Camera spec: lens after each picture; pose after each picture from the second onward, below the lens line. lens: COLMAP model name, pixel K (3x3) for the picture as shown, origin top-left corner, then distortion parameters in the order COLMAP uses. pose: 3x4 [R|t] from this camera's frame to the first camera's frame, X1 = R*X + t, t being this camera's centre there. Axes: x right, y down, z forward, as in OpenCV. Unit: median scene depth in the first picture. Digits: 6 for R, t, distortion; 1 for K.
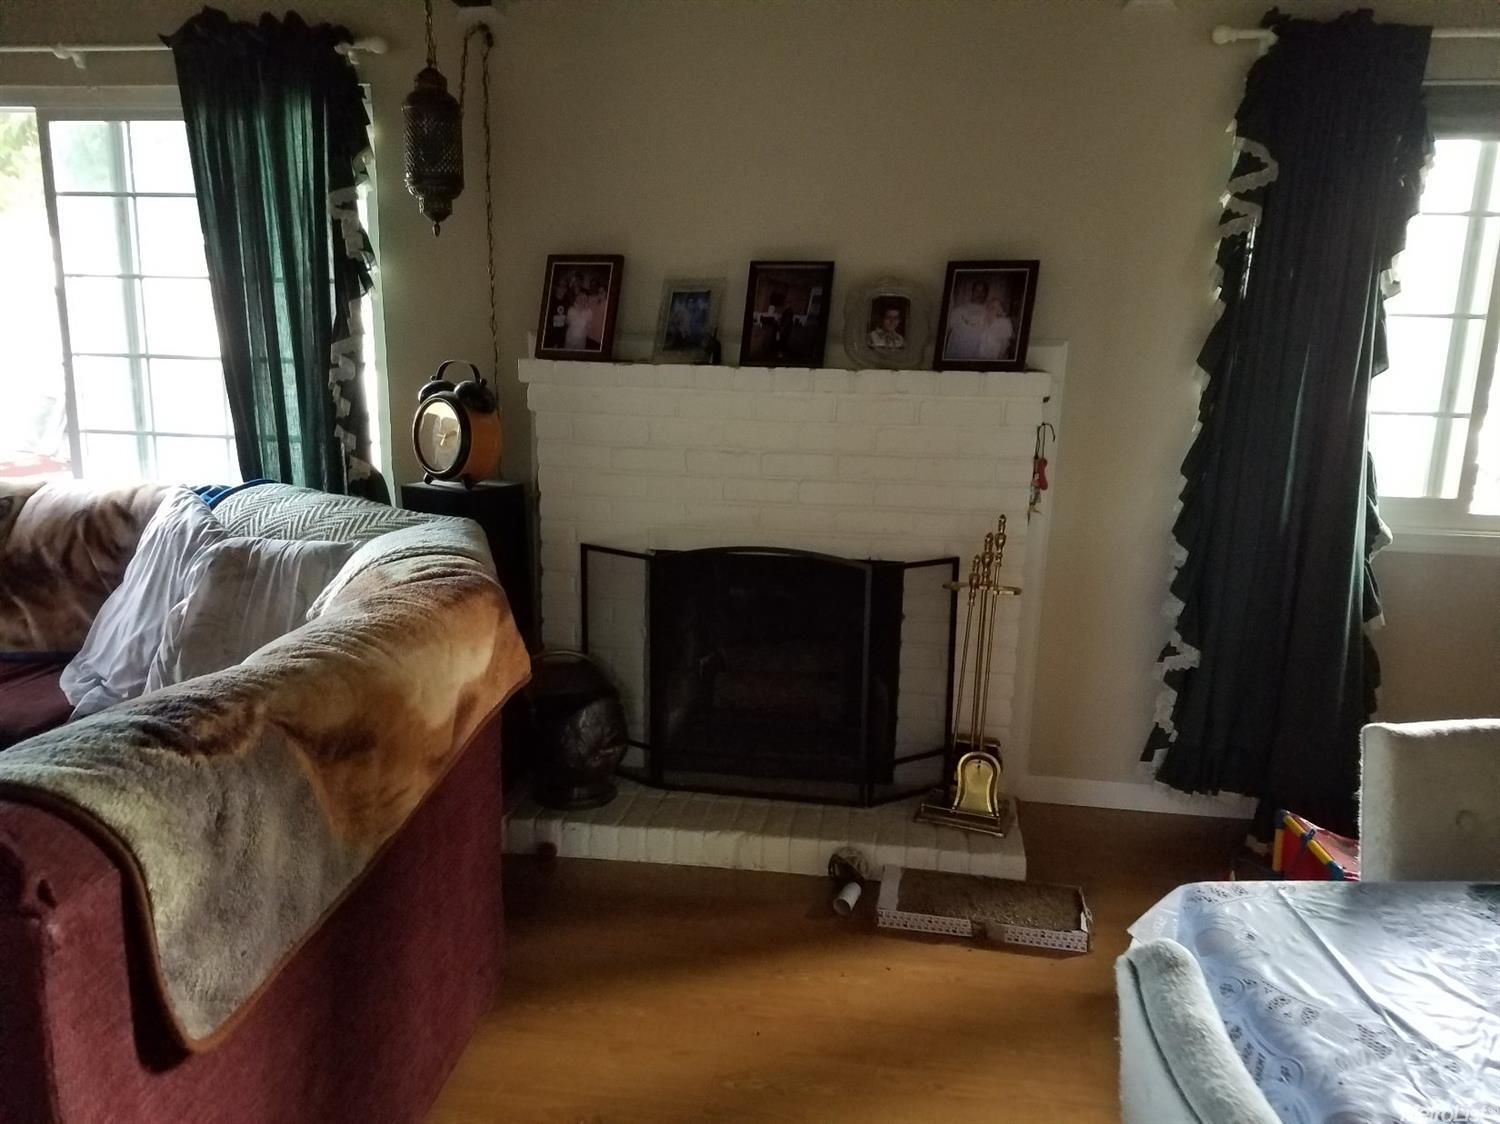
lens RADIAL K [[1161.8, 0, 748.6], [0, 1161.8, 584.7], [0, 0, 1]] dist [0.156408, -0.259788]
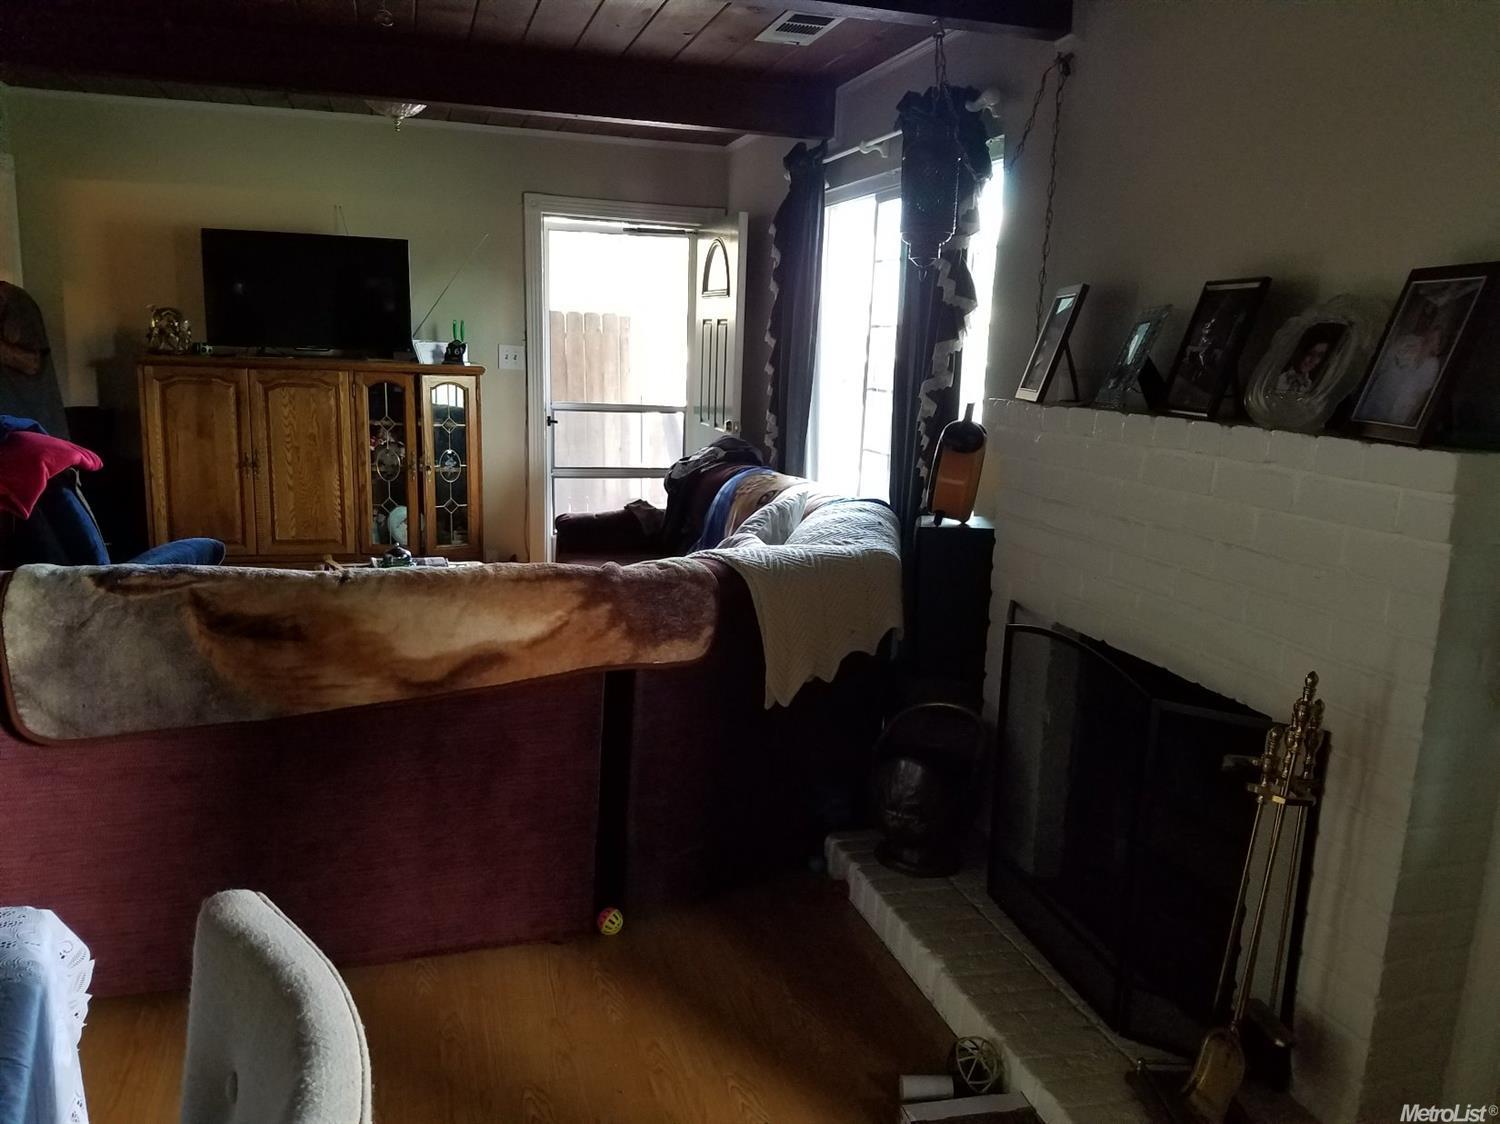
lens RADIAL K [[1152.2, 0, 749.5], [0, 1152.2, 594.8], [0, 0, 1]] dist [0.082912, -0.250936]
pose [[0.414022, 0.182562, -0.891772, 0.588632], [-0.219828, 0.970737, 0.096668, -0.087311], [0.883324, 0.156014, 0.442038, 0.443240]]
